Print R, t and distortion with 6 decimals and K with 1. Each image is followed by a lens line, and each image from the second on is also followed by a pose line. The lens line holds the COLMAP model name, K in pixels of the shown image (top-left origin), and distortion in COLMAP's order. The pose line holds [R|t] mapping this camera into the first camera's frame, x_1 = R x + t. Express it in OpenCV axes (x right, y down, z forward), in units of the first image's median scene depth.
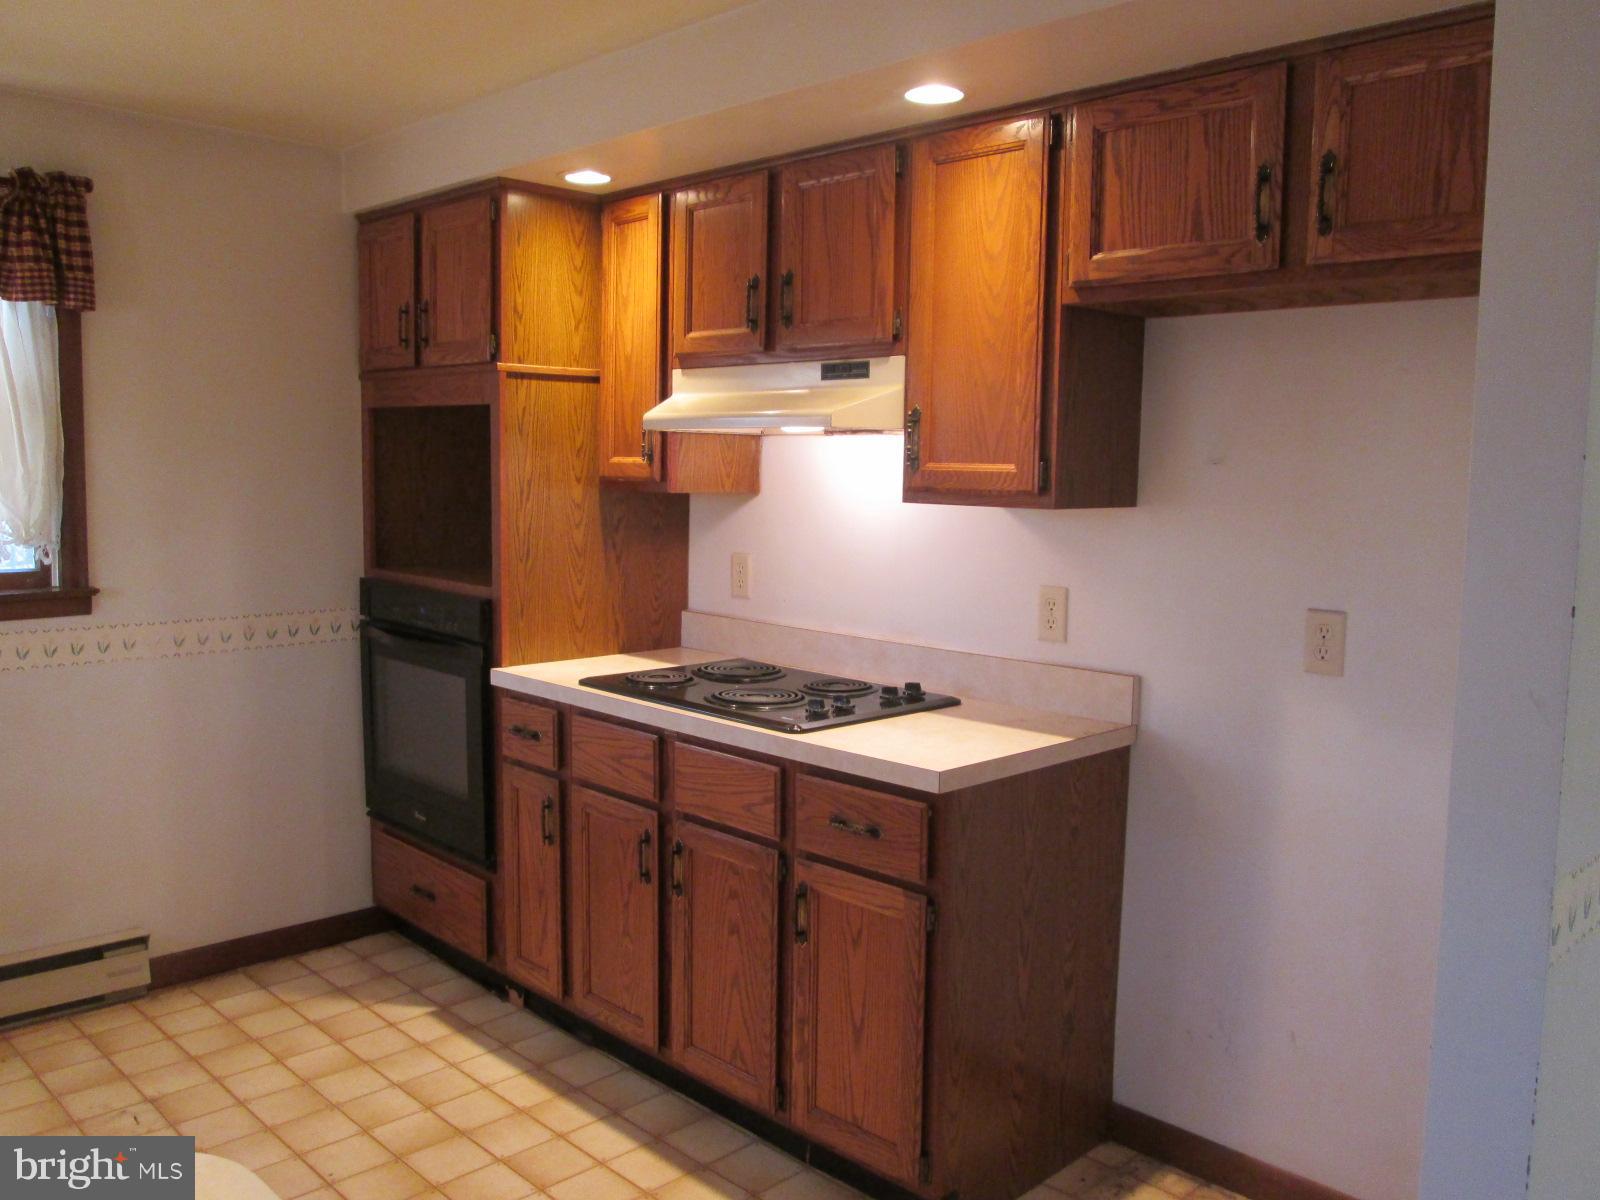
lens RADIAL K [[1328.6, 0, 798.6], [0, 1328.6, 609.0], [0, 0, 1]] dist [-0.050946, 0.014810]
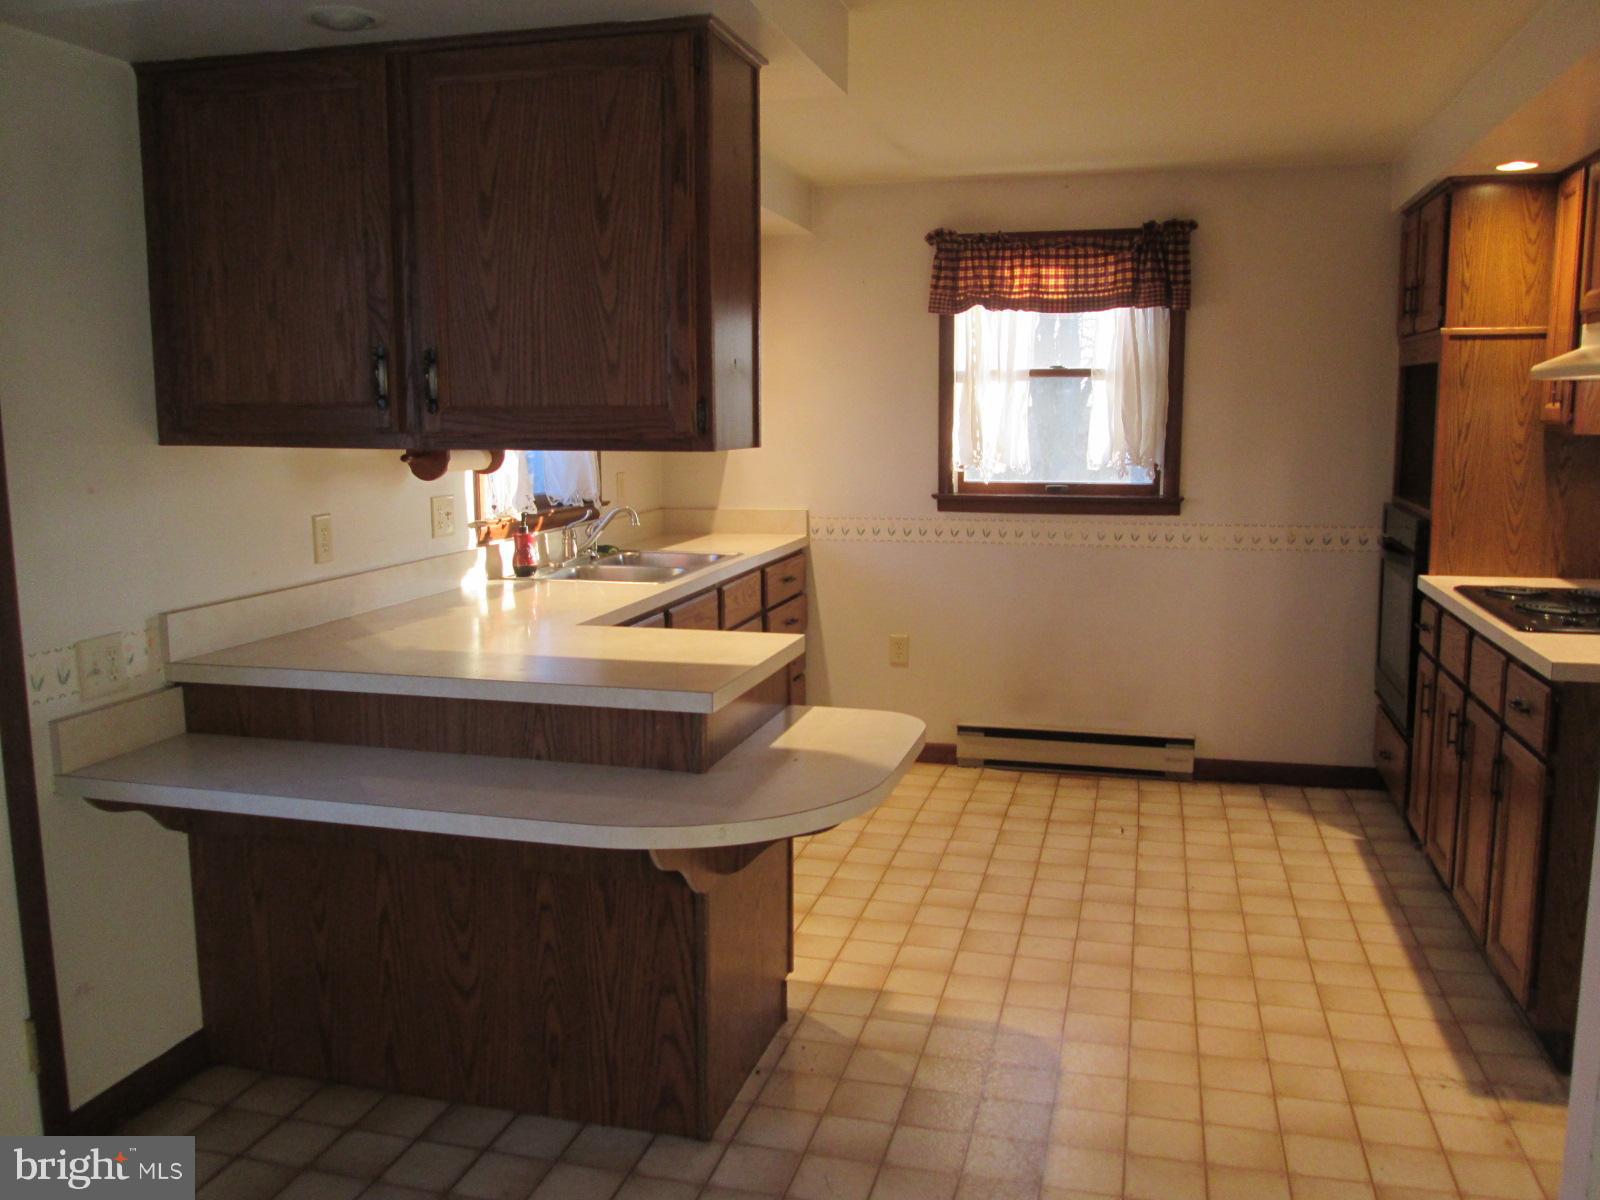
lens RADIAL K [[1316.4, 0, 800.0], [0, 1316.4, 600.0], [0, 0, 1]] dist [-0.000959, 0.003172]
pose [[0.514855, 0.107899, -0.850460, 0.526697], [-0.083922, 0.993626, 0.075258, 0.023800], [0.853160, 0.032625, 0.520628, -0.143017]]
